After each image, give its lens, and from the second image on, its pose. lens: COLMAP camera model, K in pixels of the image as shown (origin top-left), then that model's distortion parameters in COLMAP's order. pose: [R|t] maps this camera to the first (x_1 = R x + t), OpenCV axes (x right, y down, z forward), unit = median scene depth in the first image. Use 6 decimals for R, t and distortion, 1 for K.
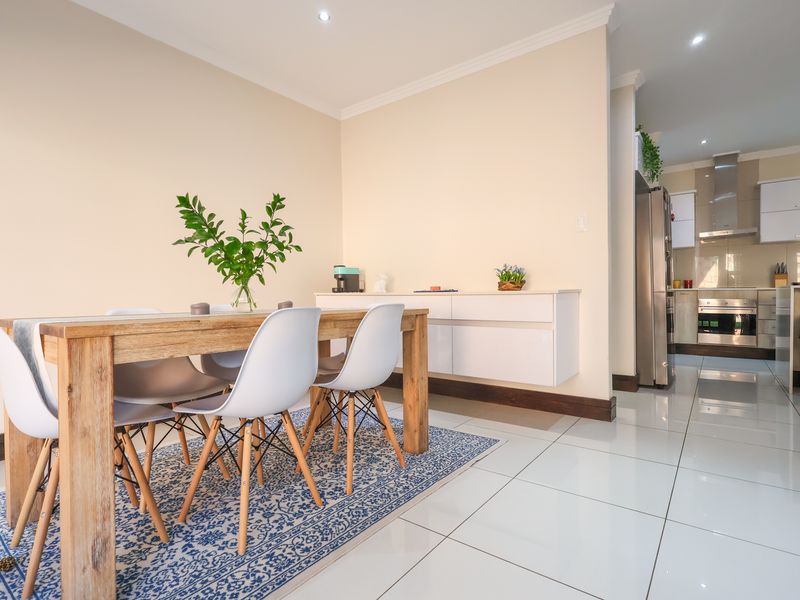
lens RADIAL K [[414.4, 0, 400.5], [0, 414.4, 298.4], [0, 0, 1]] dist [-0.001787, 0.000725]
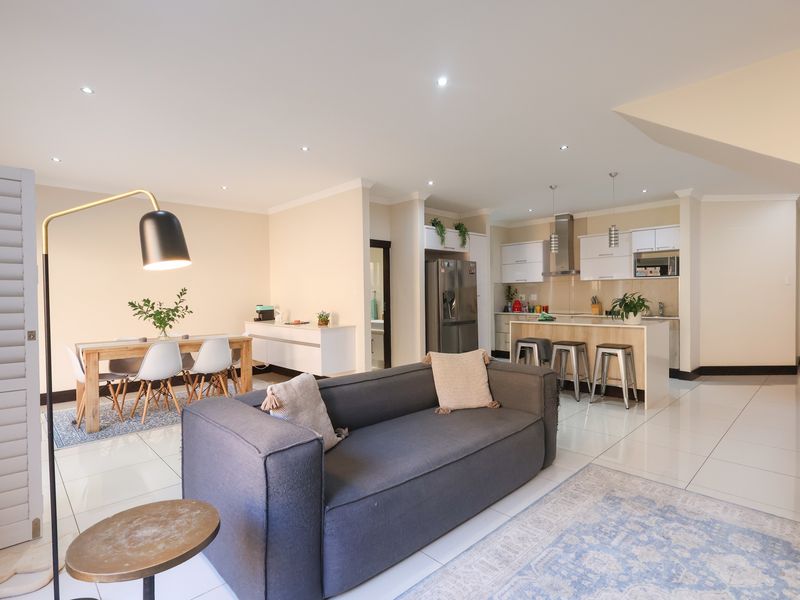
lens RADIAL K [[414.4, 0, 399.5], [0, 414.4, 298.0], [0, 0, 1]] dist [-0.001787, 0.000725]
pose [[0.987429, 0.001202, -0.158057, 1.270822], [-0.001285, 0.999999, -0.000420, -0.199312], [0.158057, 0.000618, 0.987430, -1.100556]]
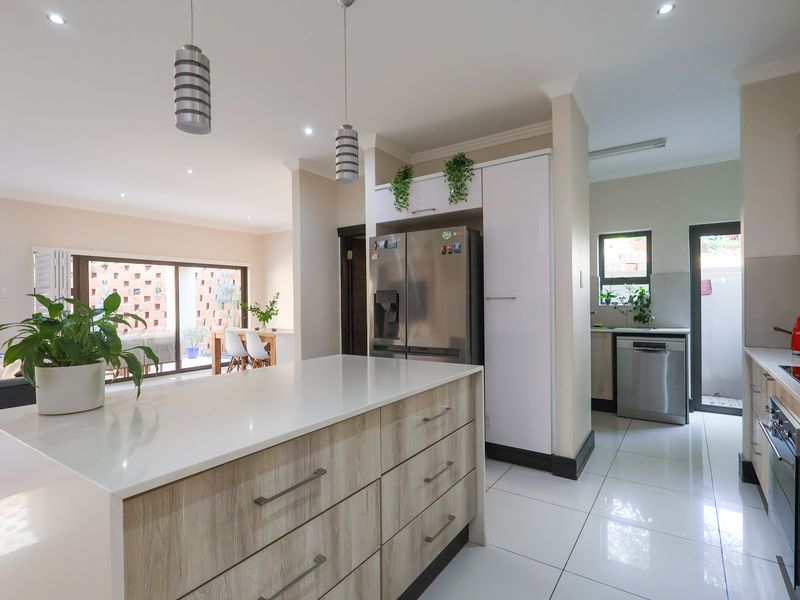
lens RADIAL K [[414.4, 0, 395.9], [0, 414.4, 298.8], [0, 0, 1]] dist [-0.001787, 0.000725]
pose [[0.040479, 0.004671, -0.999169, 2.783290], [0.001632, 0.999987, 0.004741, -0.224903], [0.999179, -0.001823, 0.040471, 1.753862]]
